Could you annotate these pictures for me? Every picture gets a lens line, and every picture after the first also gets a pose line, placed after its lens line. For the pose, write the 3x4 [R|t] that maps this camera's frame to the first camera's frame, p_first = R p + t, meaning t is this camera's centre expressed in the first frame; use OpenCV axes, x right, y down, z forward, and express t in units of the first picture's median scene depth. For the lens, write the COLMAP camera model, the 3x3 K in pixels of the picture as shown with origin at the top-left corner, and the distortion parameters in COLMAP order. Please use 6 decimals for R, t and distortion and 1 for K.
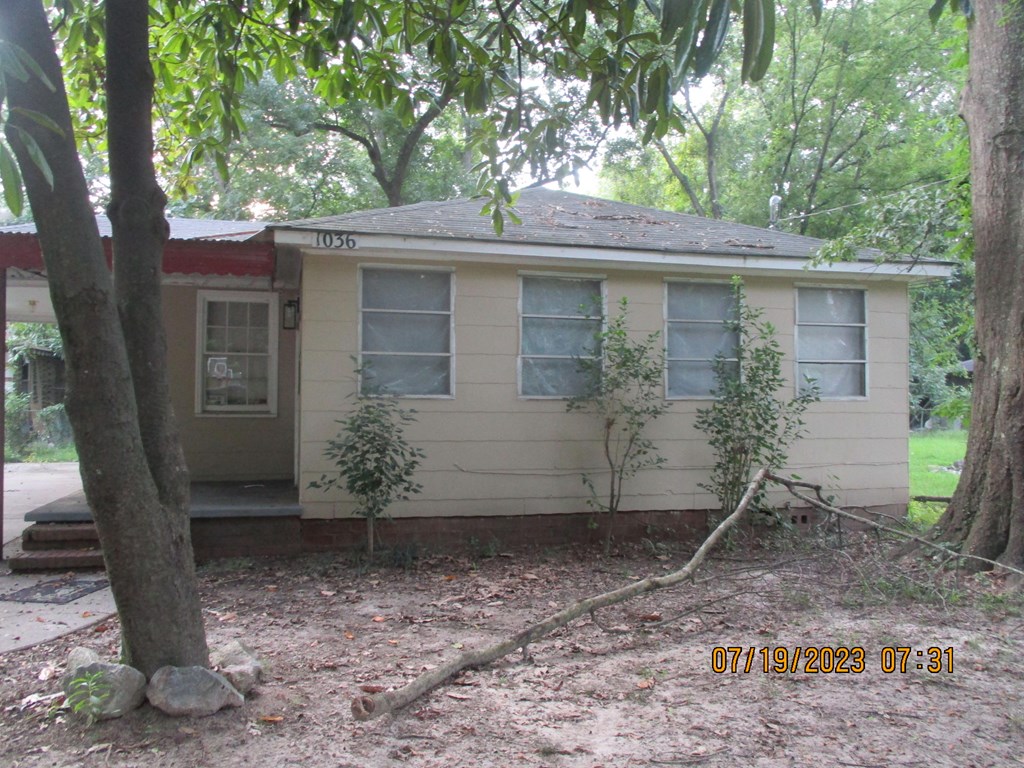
lens RADIAL K [[855.8, 0, 510.7], [0, 855.8, 385.0], [0, 0, 1]] dist [-0.015564, -0.009602]
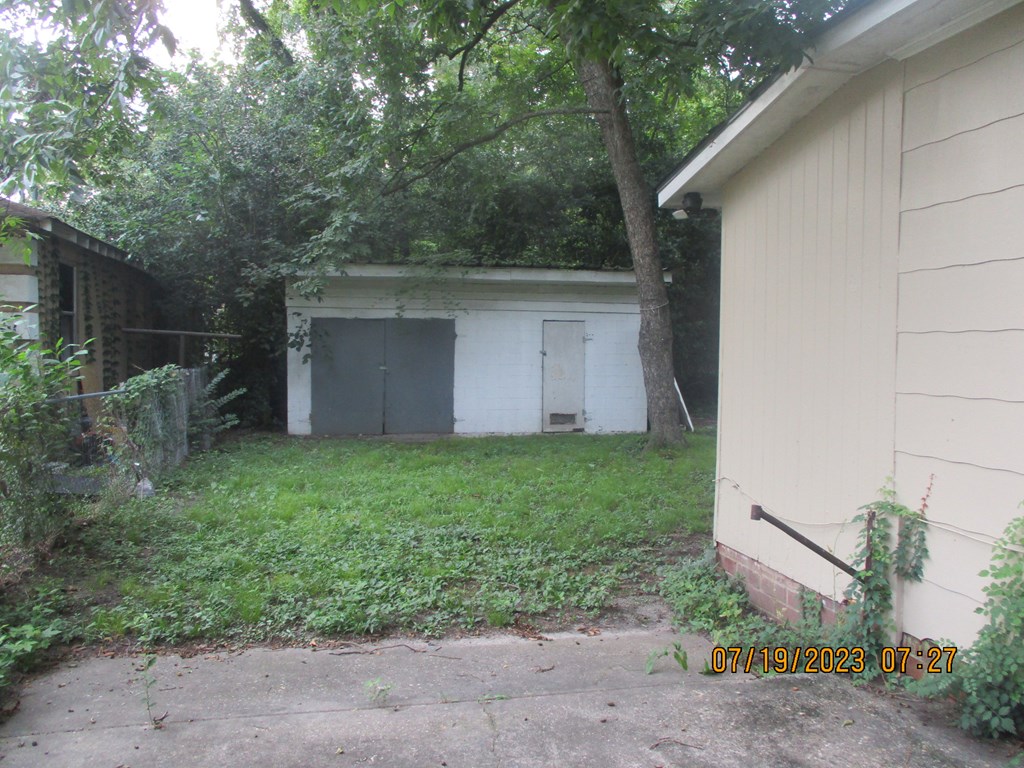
lens RADIAL K [[813.3, 0, 514.7], [0, 813.3, 393.3], [0, 0, 1]] dist [0.057288, 0.003653]
pose [[0.999847, 0.000834, -0.017462, -1.085327], [0.000423, 0.997414, 0.071871, 0.015114], [0.017476, -0.071867, 0.997261, 1.884435]]
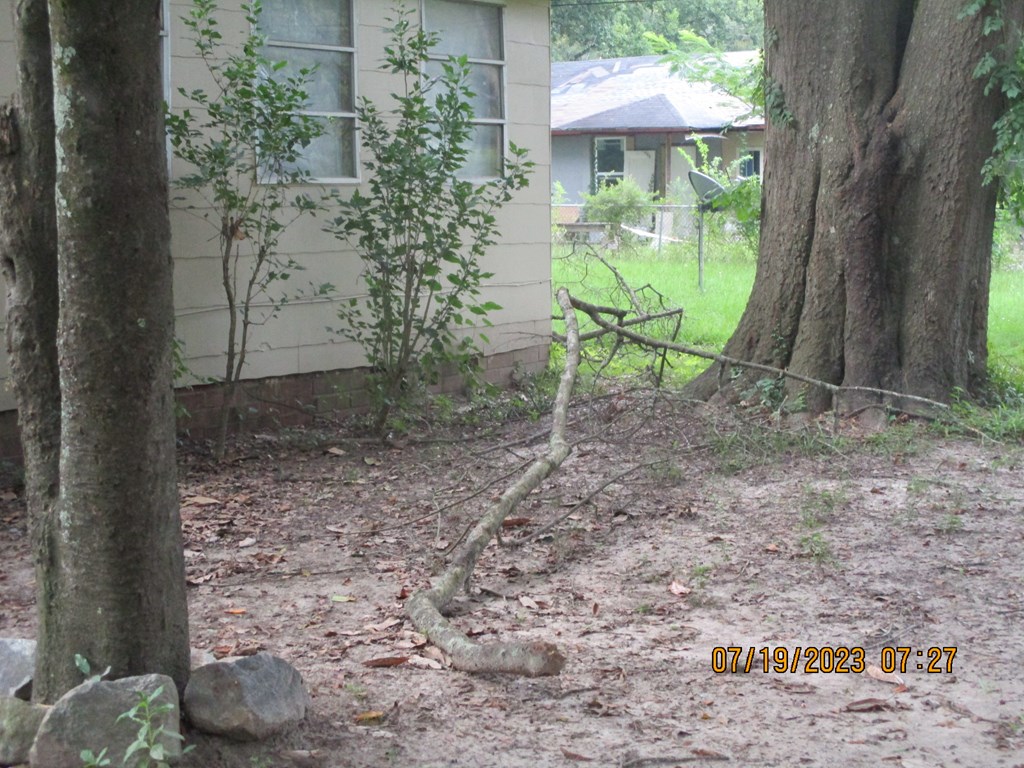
lens RADIAL K [[1694.0, 0, 514.1], [0, 1694.0, 381.7], [0, 0, 1]] dist [-0.069202, 0.000000]
pose [[0.778000, -0.077165, 0.623507, -0.432676], [-0.006345, 0.991413, 0.130615, -0.000297], [-0.628232, -0.105575, 0.770830, 0.018427]]
